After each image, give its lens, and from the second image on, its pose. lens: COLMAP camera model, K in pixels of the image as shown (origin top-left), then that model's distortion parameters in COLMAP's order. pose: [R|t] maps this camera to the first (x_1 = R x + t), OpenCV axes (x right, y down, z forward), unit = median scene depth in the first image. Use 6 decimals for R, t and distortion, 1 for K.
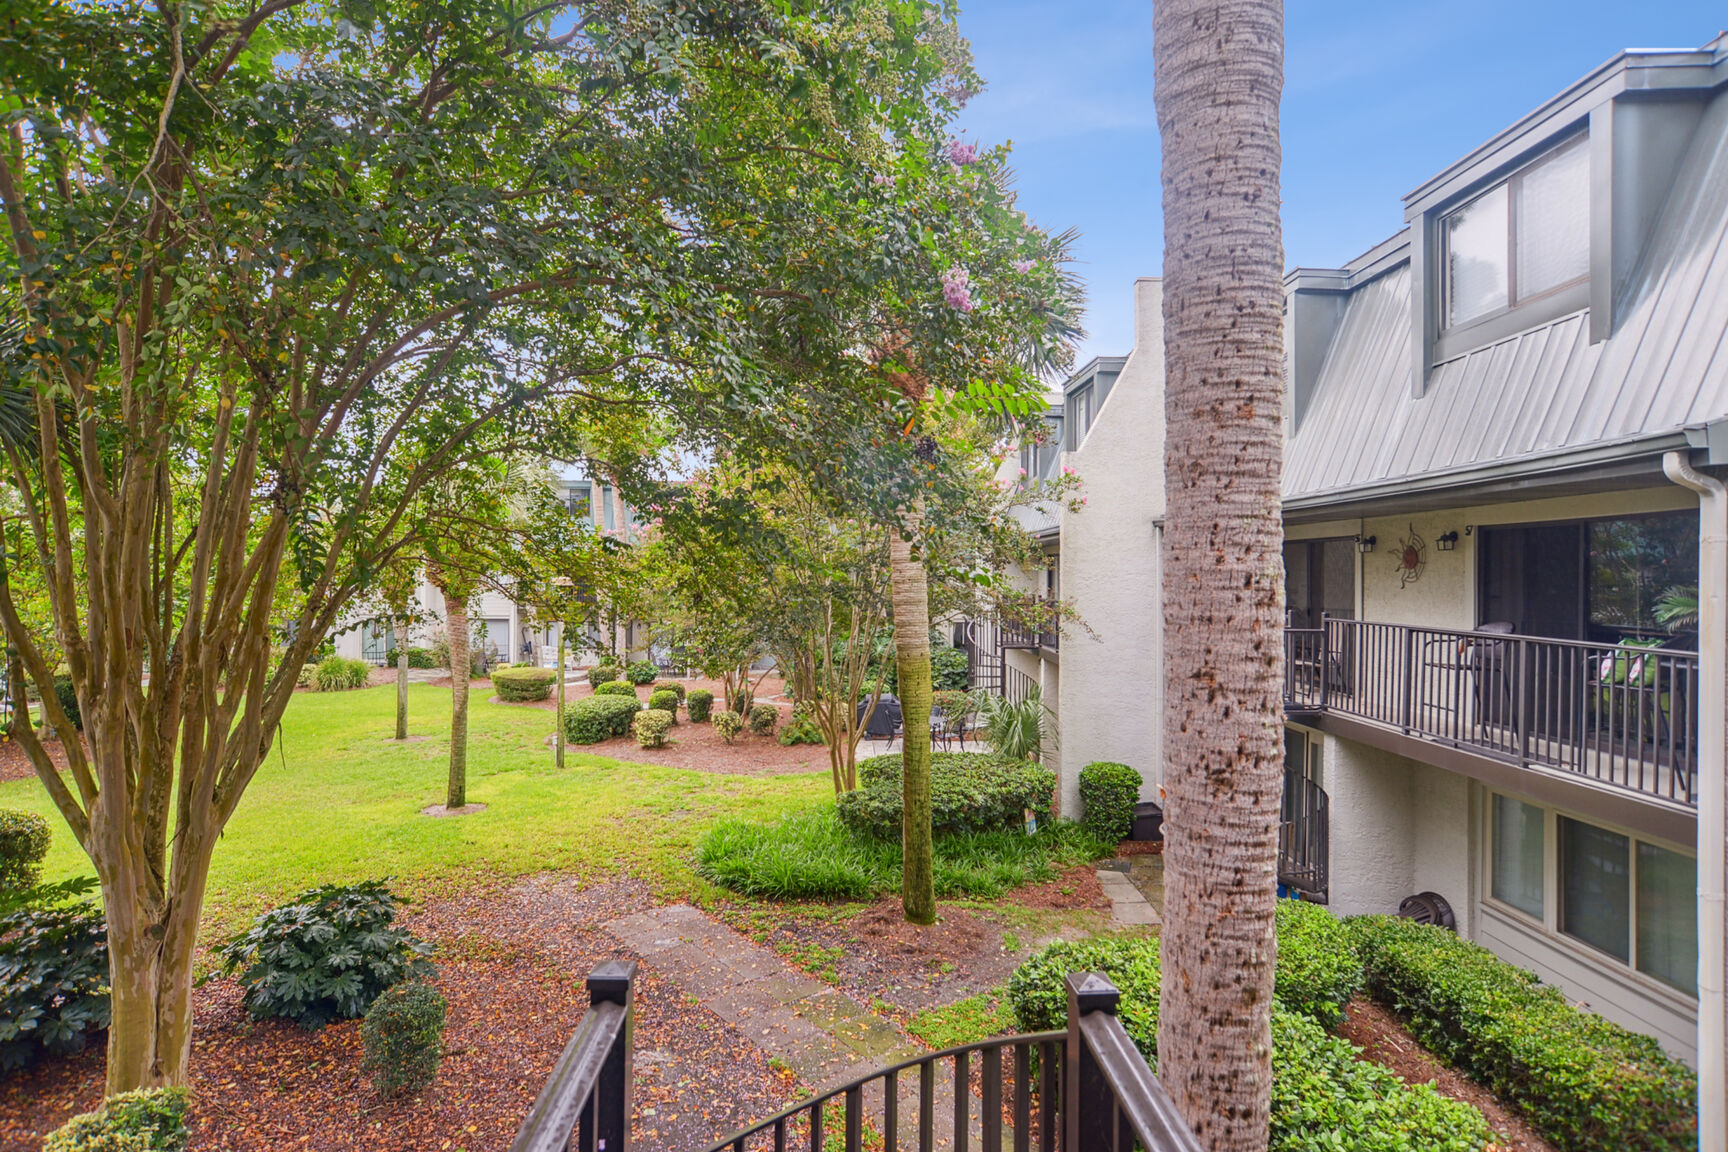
lens RADIAL K [[882.6, 0, 867.5], [0, 882.6, 579.3], [0, 0, 1]] dist [-0.010650, 0.003878]
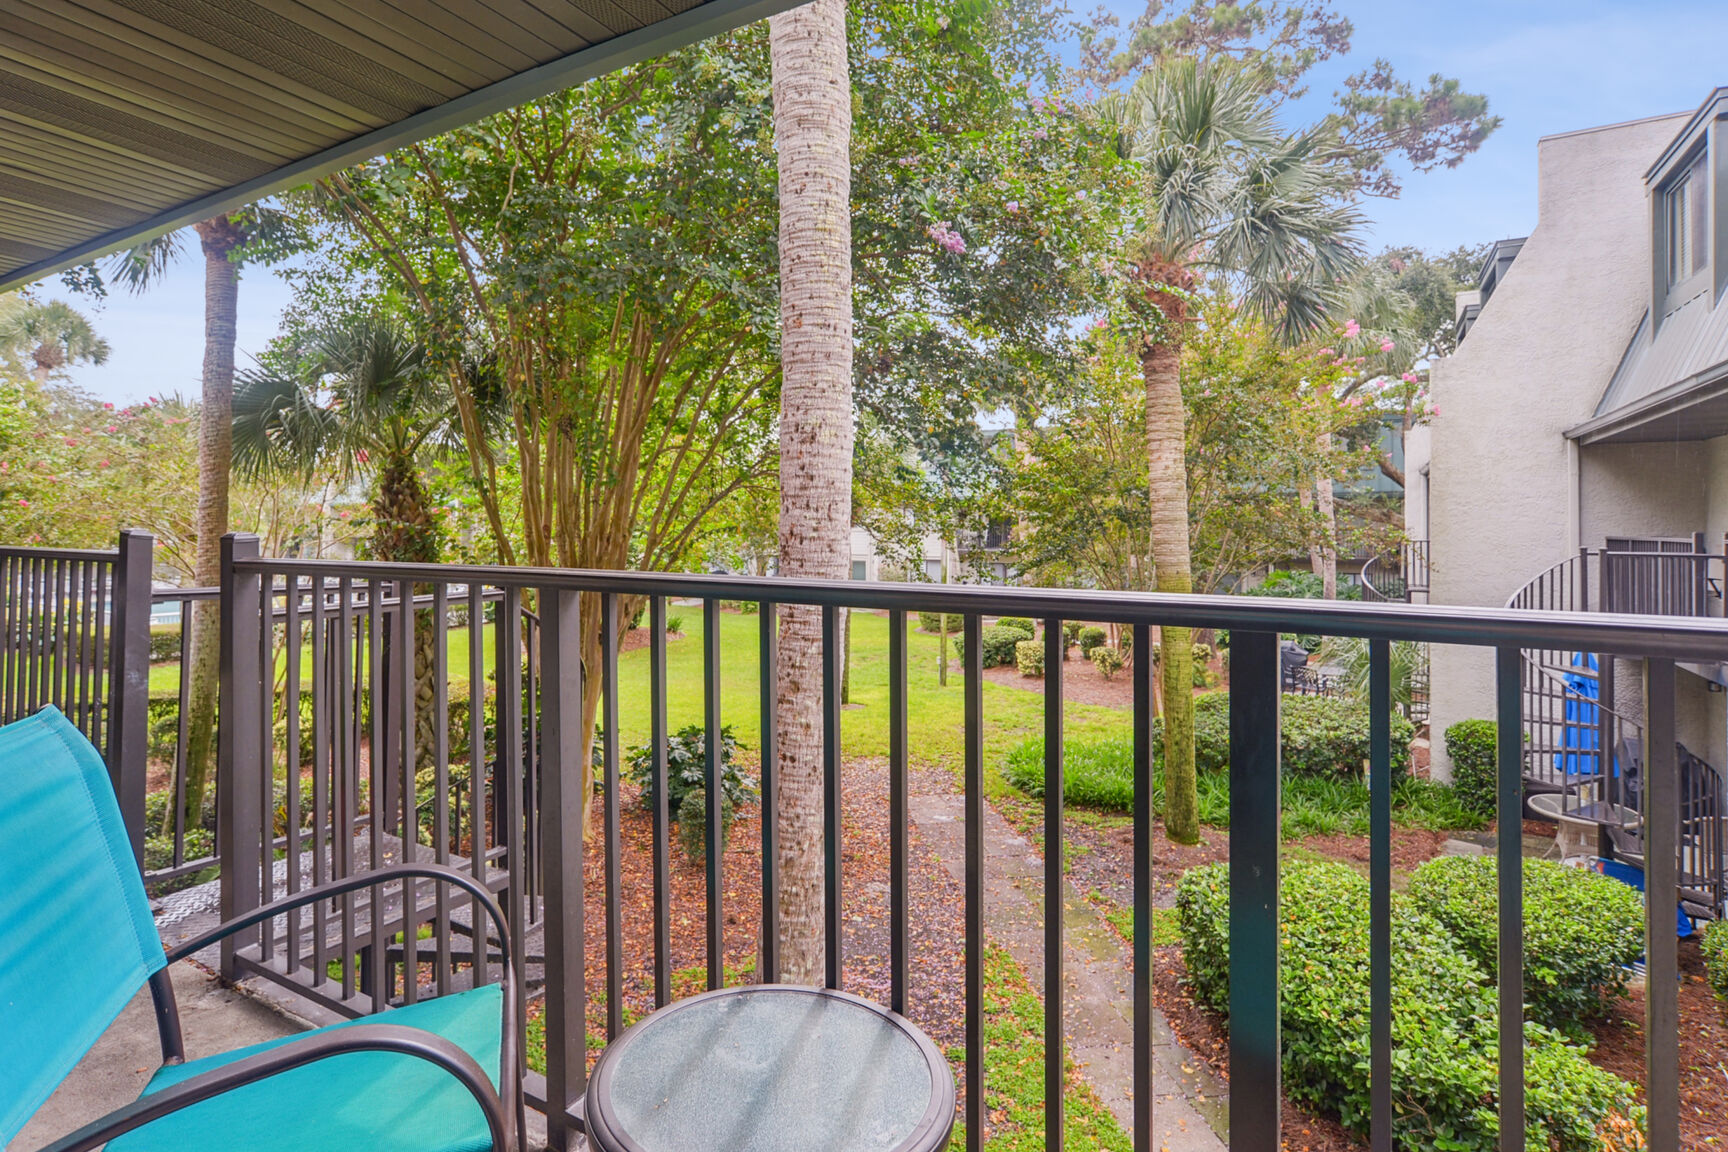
lens RADIAL K [[882.6, 0, 836.4], [0, 882.6, 509.4], [0, 0, 1]] dist [-0.010650, 0.003878]
pose [[0.860709, -0.009620, -0.509006, 1.308592], [-0.000495, 0.999805, -0.019734, 0.182106], [0.509097, 0.017238, 0.860537, -0.347759]]
